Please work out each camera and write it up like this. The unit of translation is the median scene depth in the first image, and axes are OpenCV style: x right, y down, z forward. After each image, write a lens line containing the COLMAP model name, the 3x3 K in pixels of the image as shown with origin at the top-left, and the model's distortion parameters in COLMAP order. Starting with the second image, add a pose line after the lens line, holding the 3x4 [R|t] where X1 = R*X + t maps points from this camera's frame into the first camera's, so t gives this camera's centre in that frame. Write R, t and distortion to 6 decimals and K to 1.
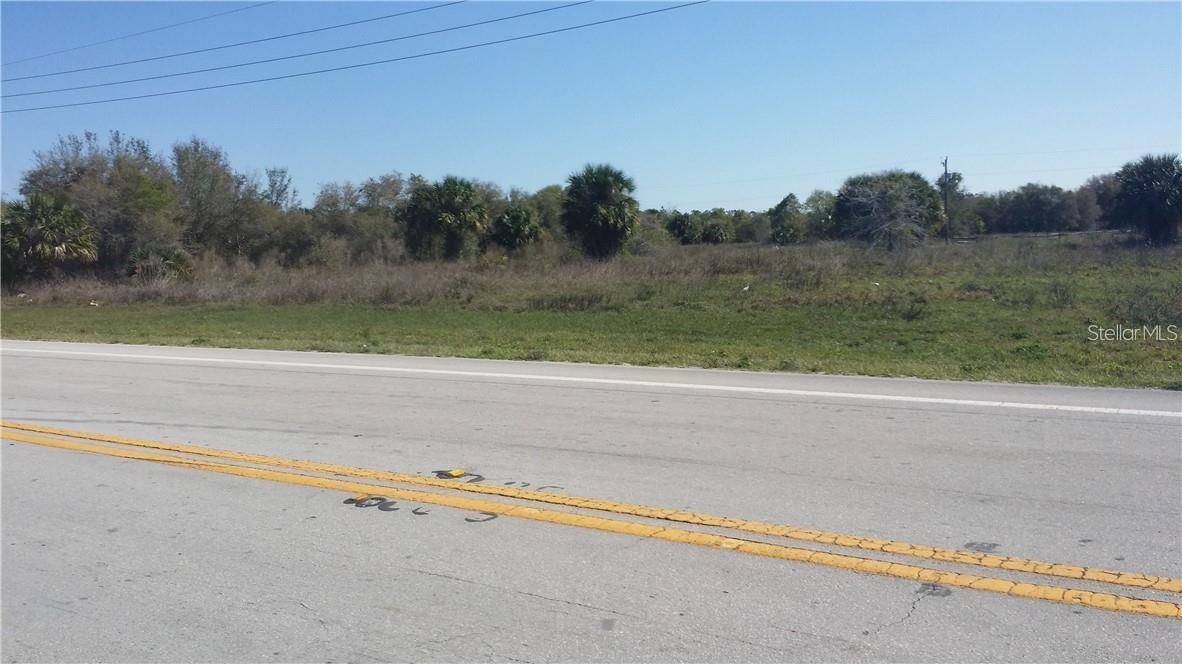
lens RADIAL K [[1064.3, 0, 602.3], [0, 1064.3, 327.1], [0, 0, 1]] dist [0.142077, -0.335795]
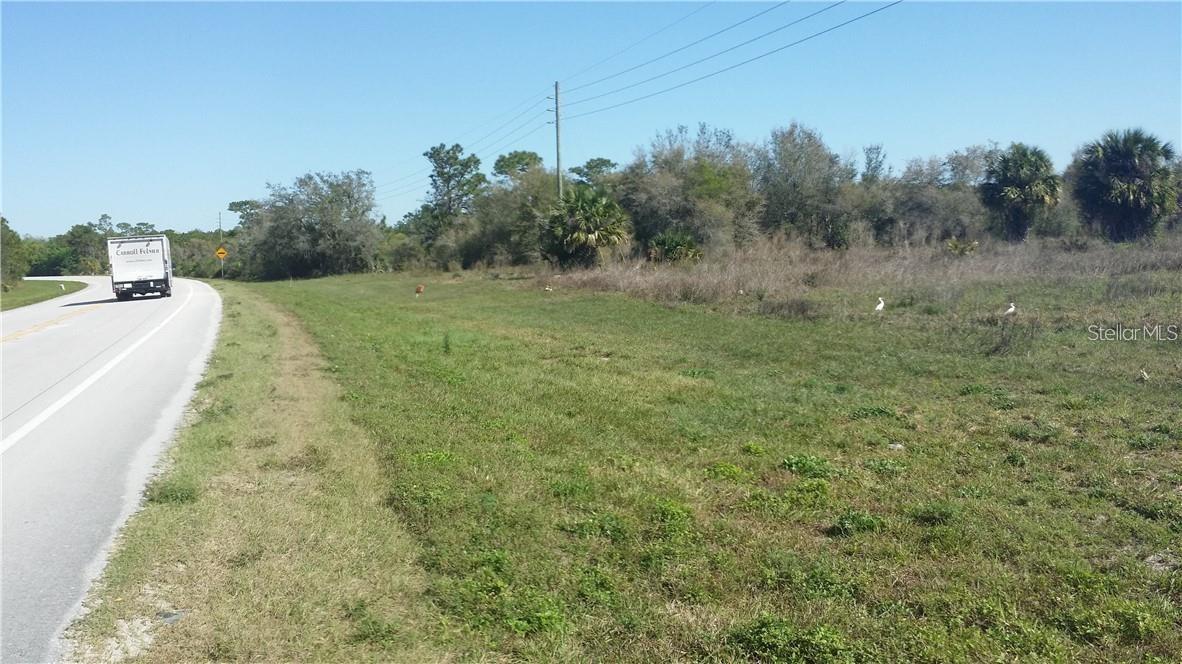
lens RADIAL K [[1076.1, 0, 608.9], [0, 1076.1, 350.6], [0, 0, 1]] dist [0.120638, -0.317842]
pose [[0.806825, 0.059051, -0.587832, 0.130477], [-0.029842, 0.997796, 0.059273, -0.012905], [0.590036, -0.030281, 0.806809, 0.050207]]
